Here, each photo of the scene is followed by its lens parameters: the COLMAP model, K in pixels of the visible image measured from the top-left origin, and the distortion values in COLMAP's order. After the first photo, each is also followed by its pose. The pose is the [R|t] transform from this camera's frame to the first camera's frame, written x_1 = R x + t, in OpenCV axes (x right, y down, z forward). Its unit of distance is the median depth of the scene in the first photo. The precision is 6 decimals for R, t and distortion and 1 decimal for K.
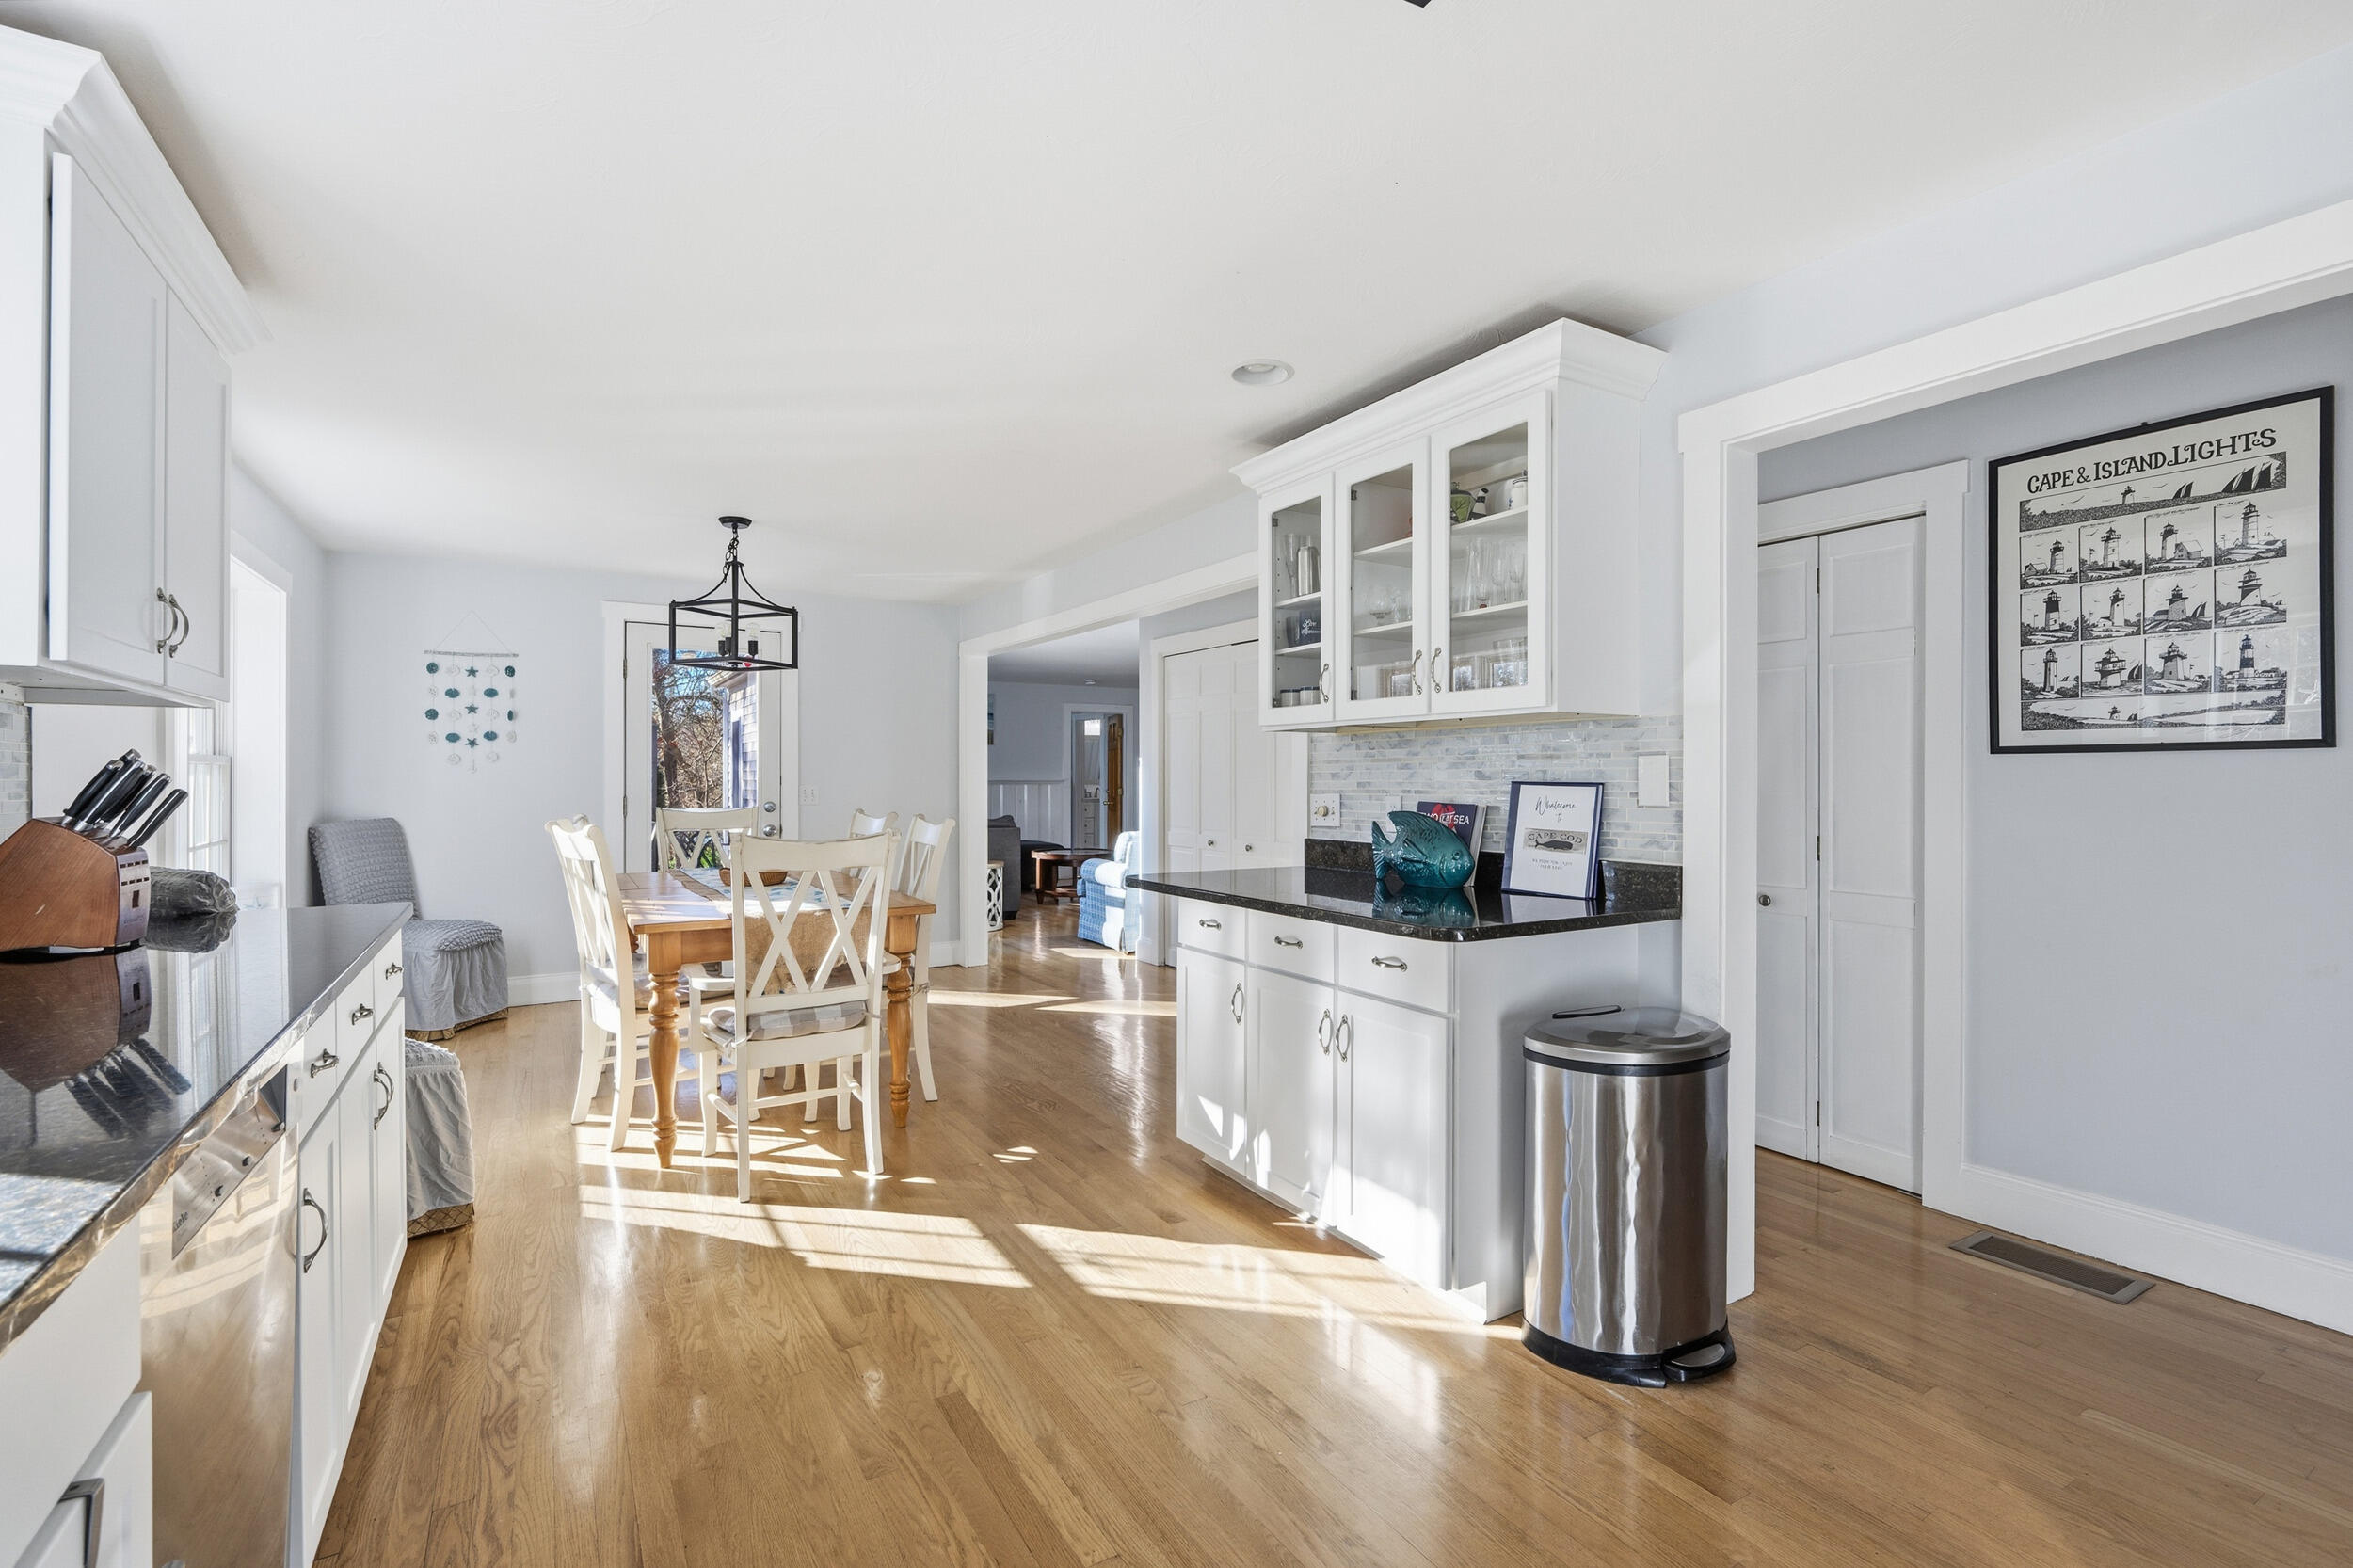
lens RADIAL K [[1052.9, 0, 1176.1], [0, 1052.9, 769.5], [0, 0, 1]] dist [-0.001417, -0.000365]
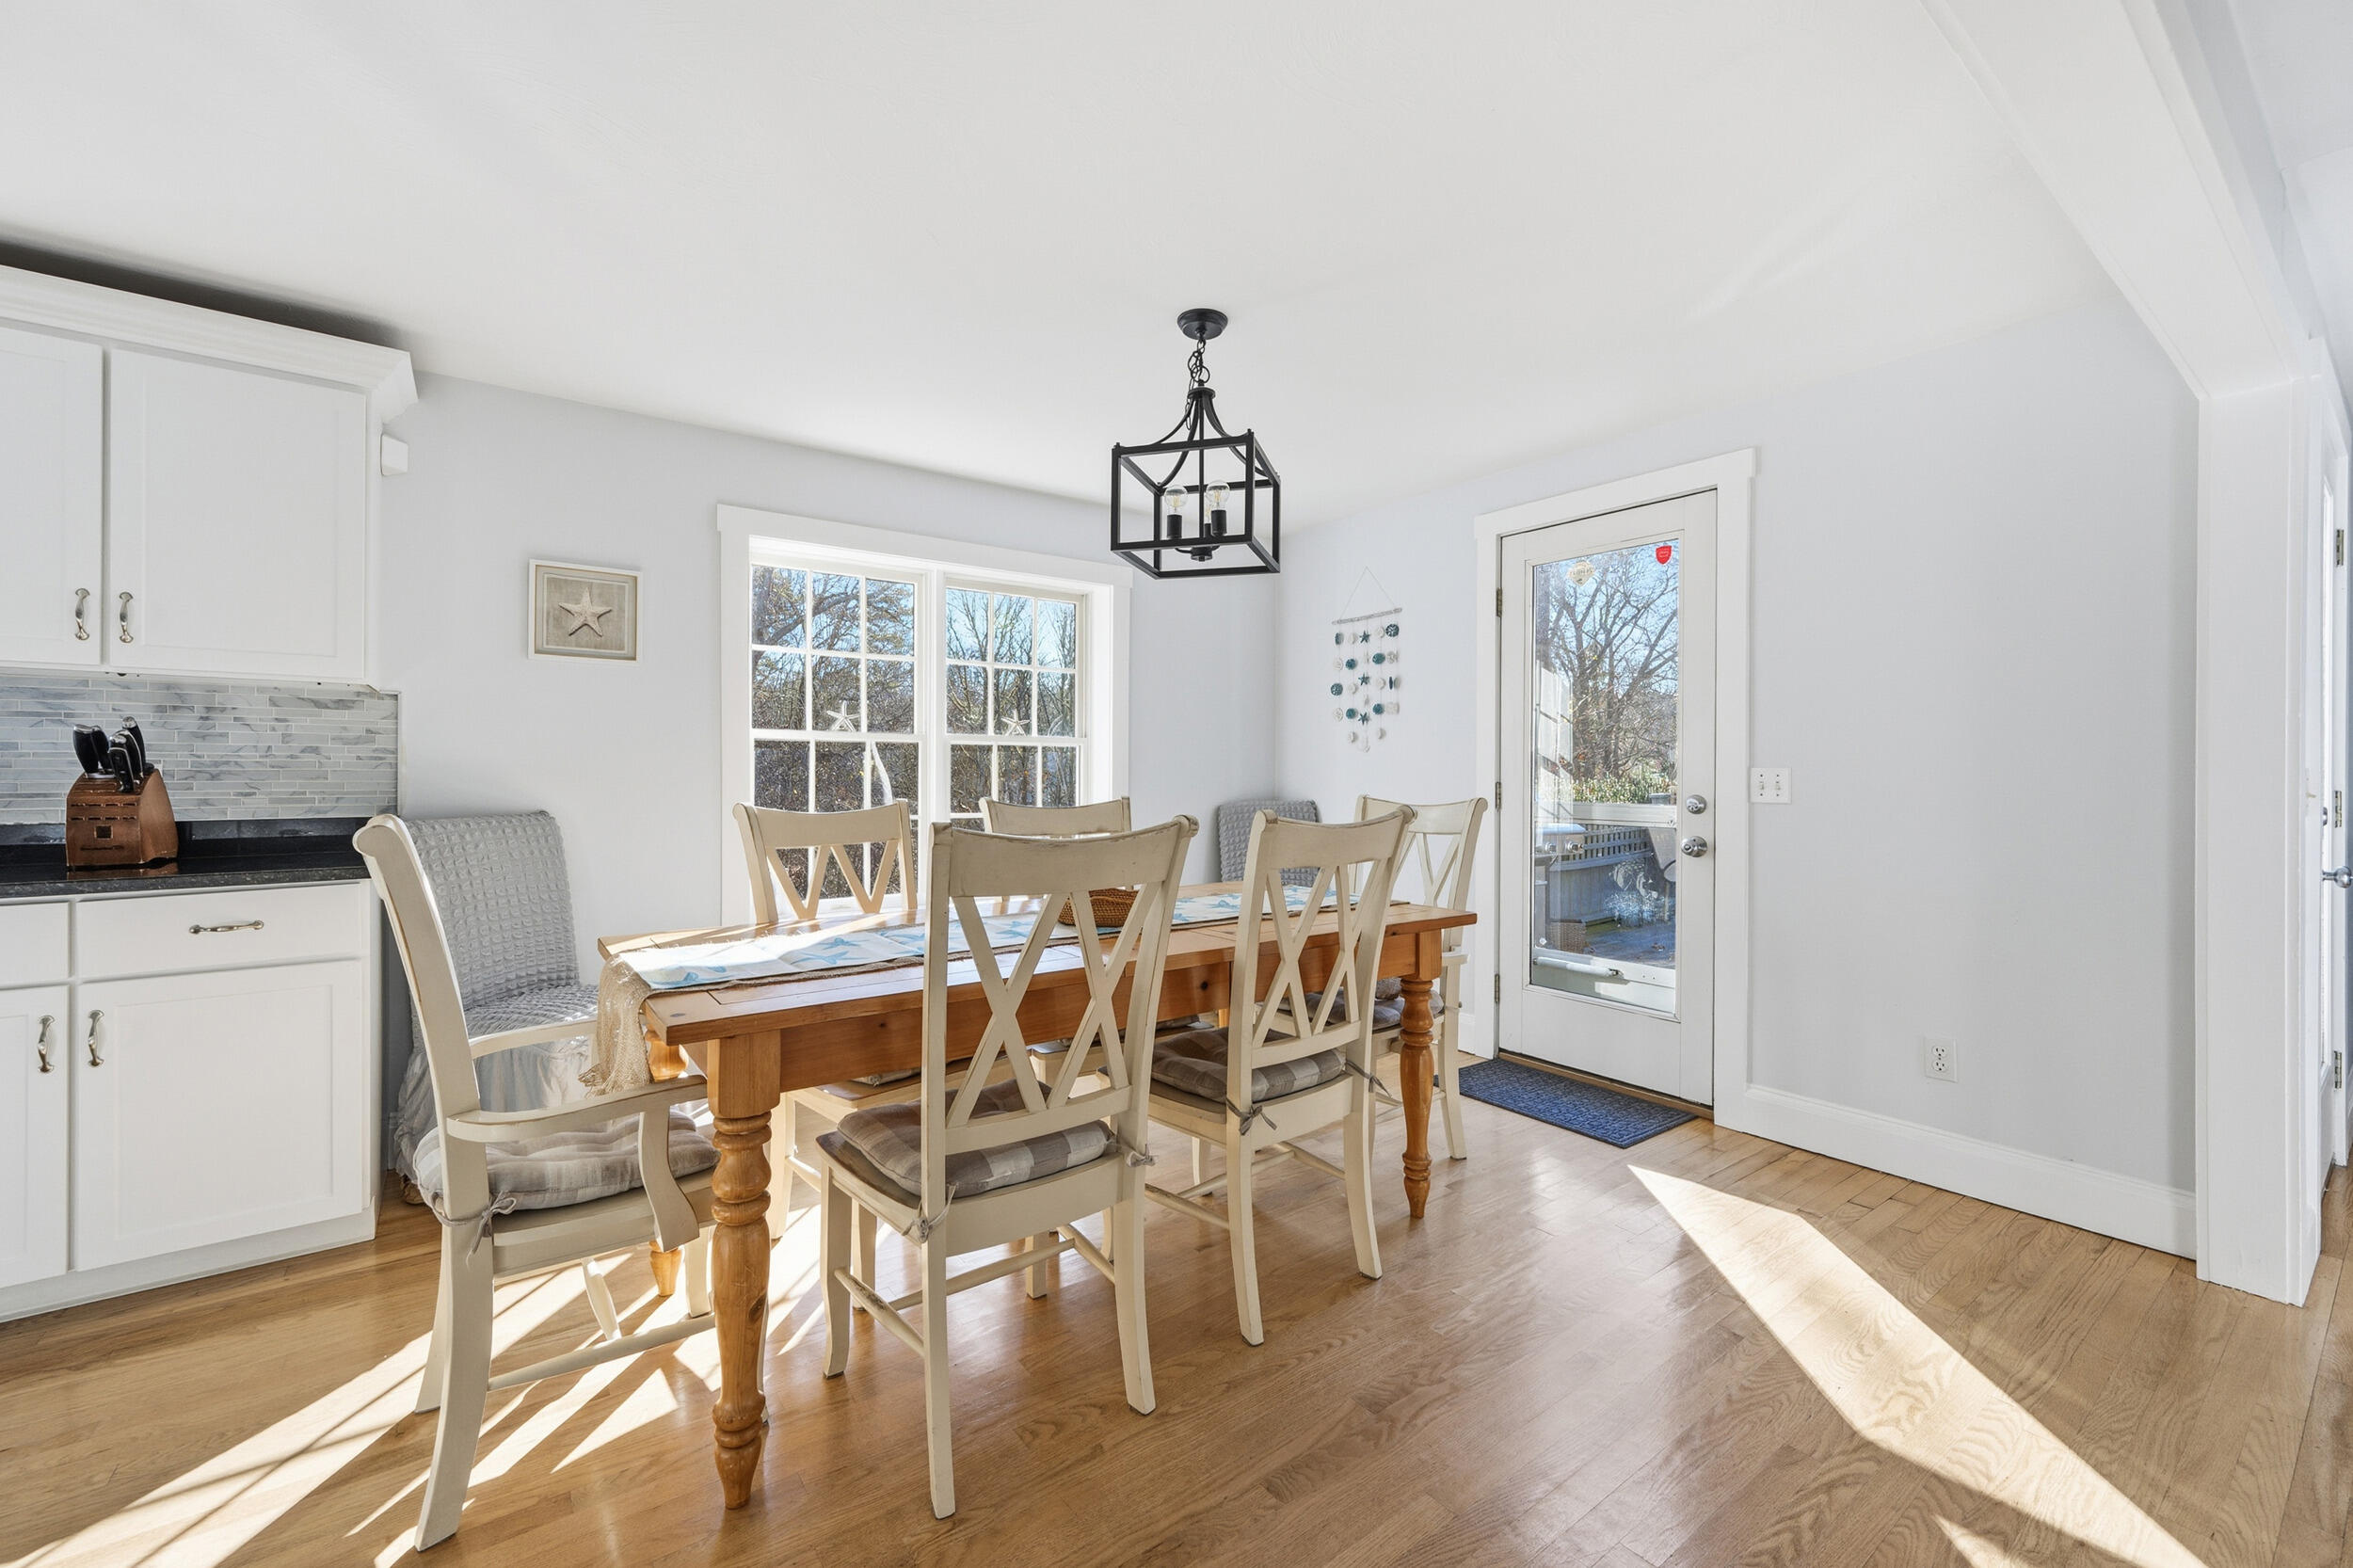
lens RADIAL K [[951.9, 0, 1182.9], [0, 951.9, 774.0], [0, 0, 1]] dist [-0.000542, -0.000106]
pose [[0.097600, -0.000150, -0.995226, 0.130968], [0.005021, 0.999987, 0.000342, 0.024864], [0.995213, -0.005030, 0.097600, 0.947953]]
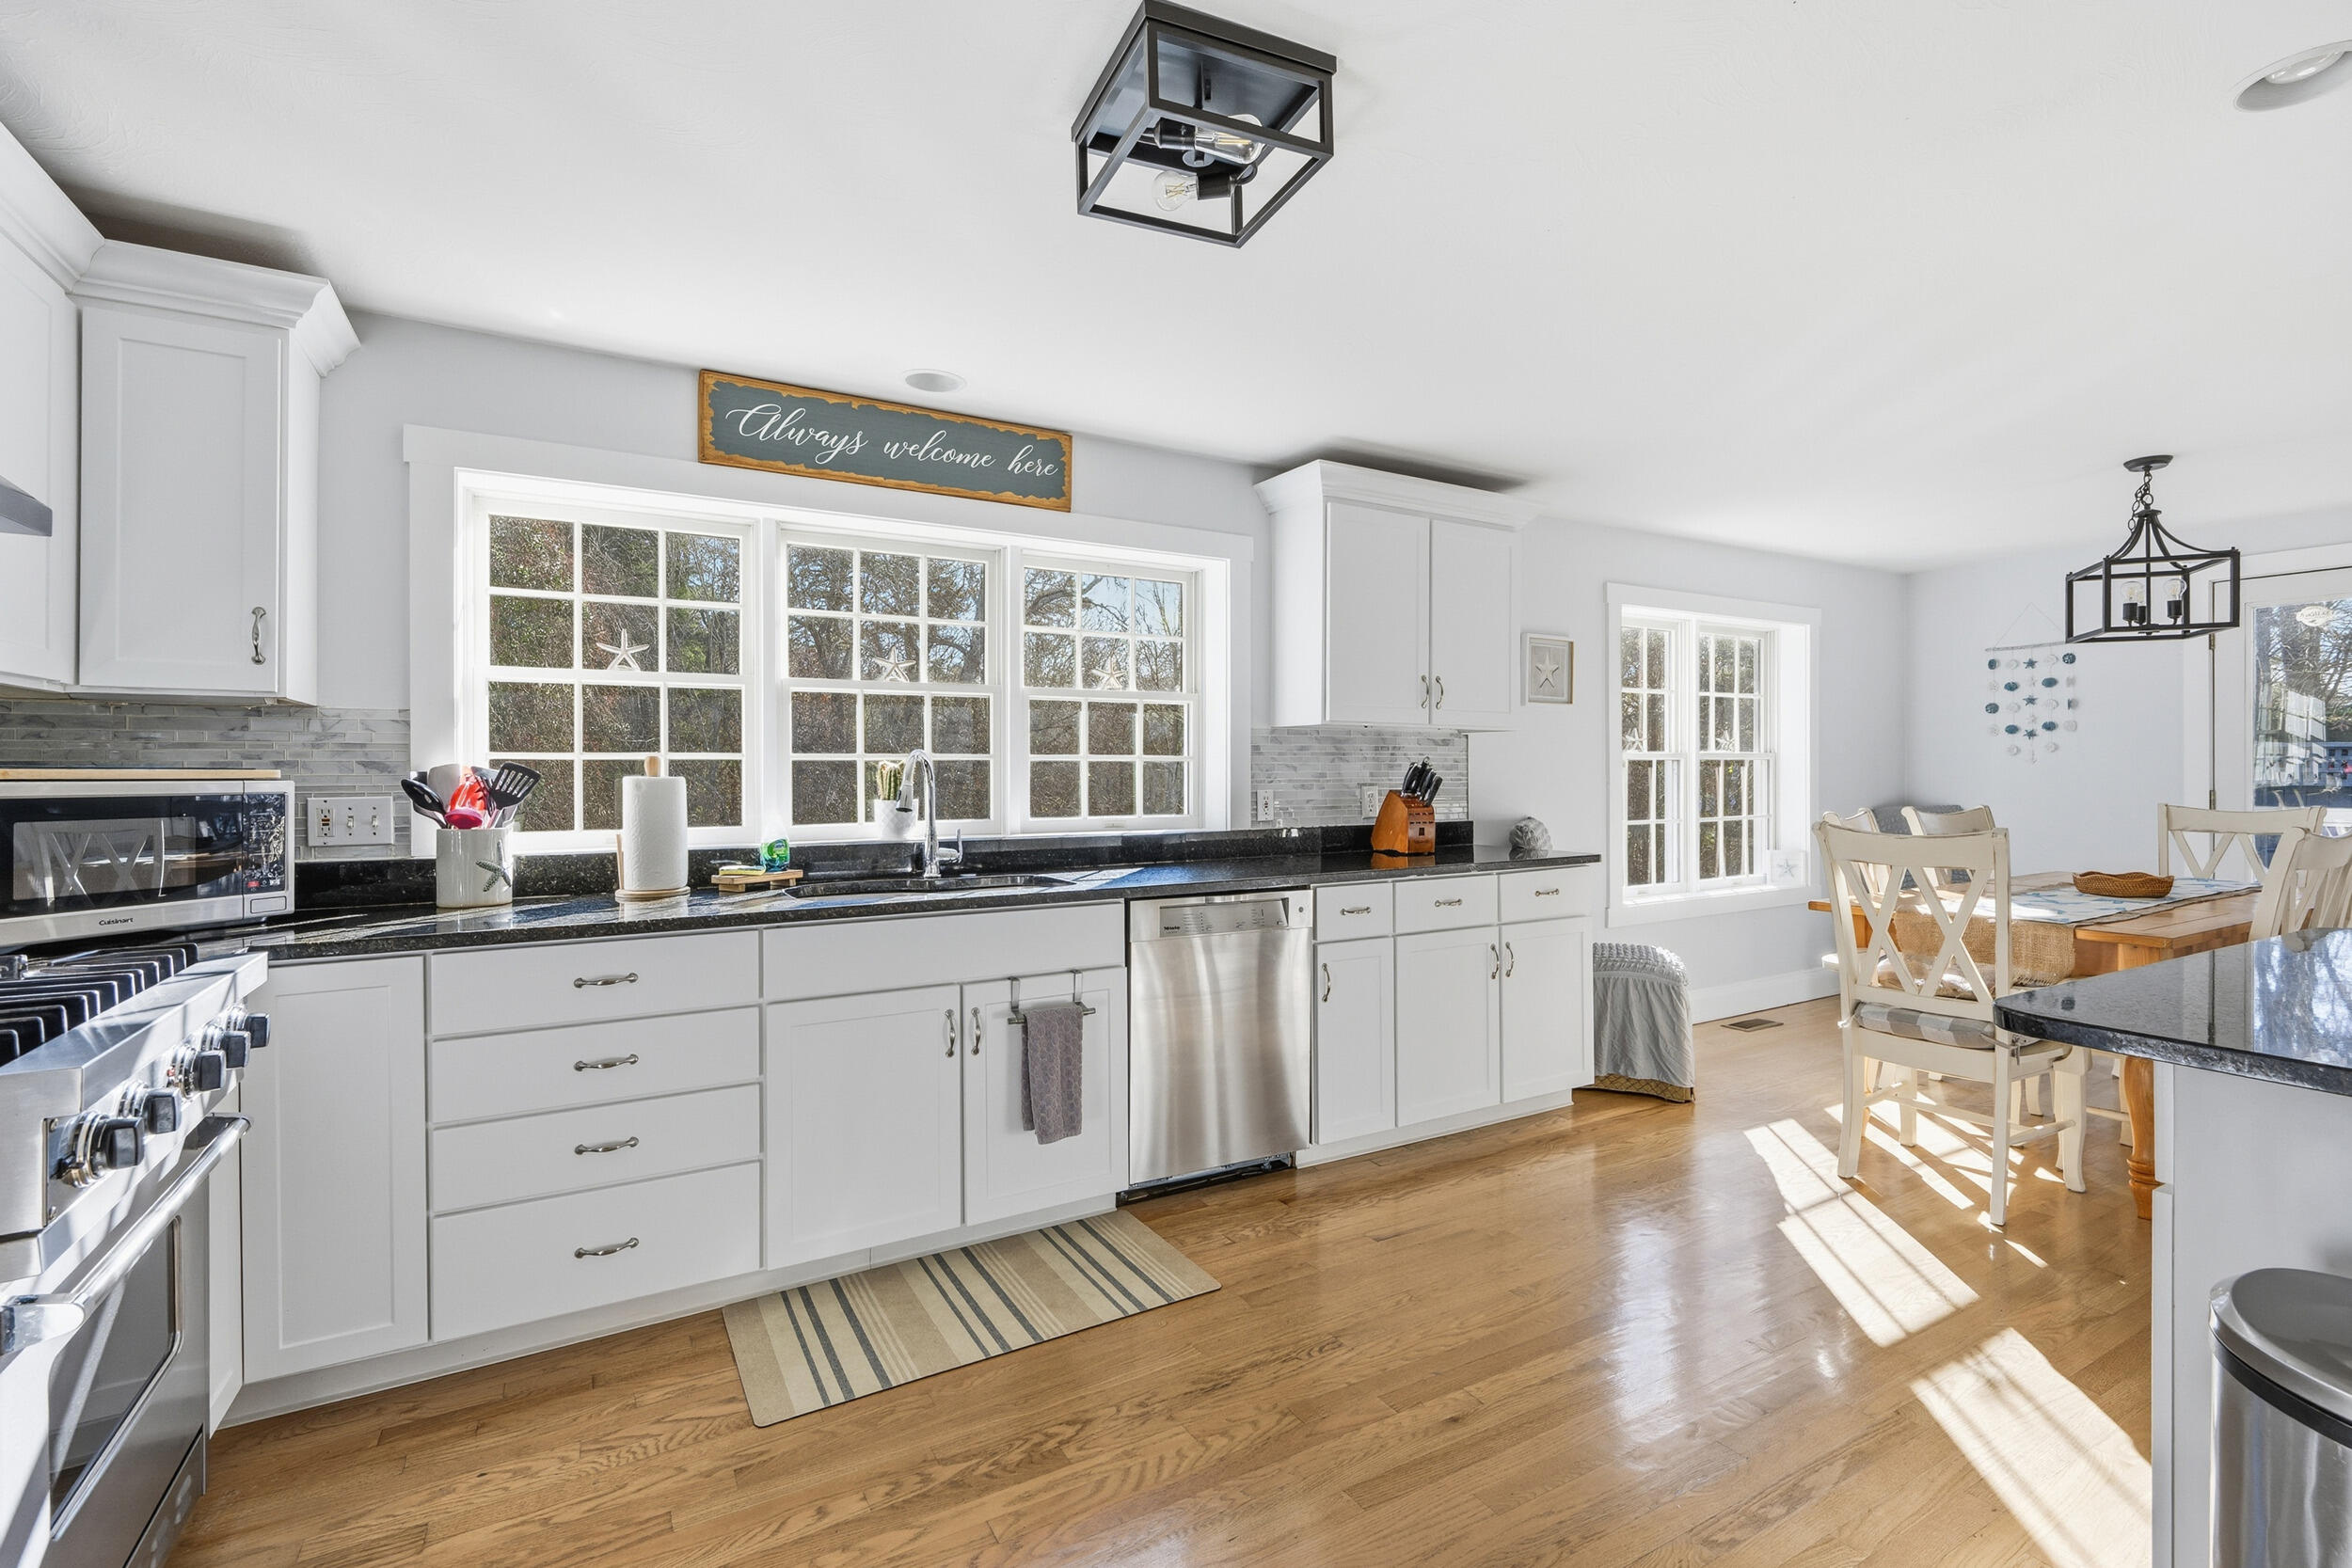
lens RADIAL K [[1052.4, 0, 1175.6], [0, 1052.4, 769.5], [0, 0, 1]] dist [-0.001417, -0.000365]
pose [[-0.022255, 0.001069, -0.999752, 0.439642], [0.010365, 0.999946, 0.000839, -0.000706], [0.999699, -0.010344, -0.022264, 0.247976]]
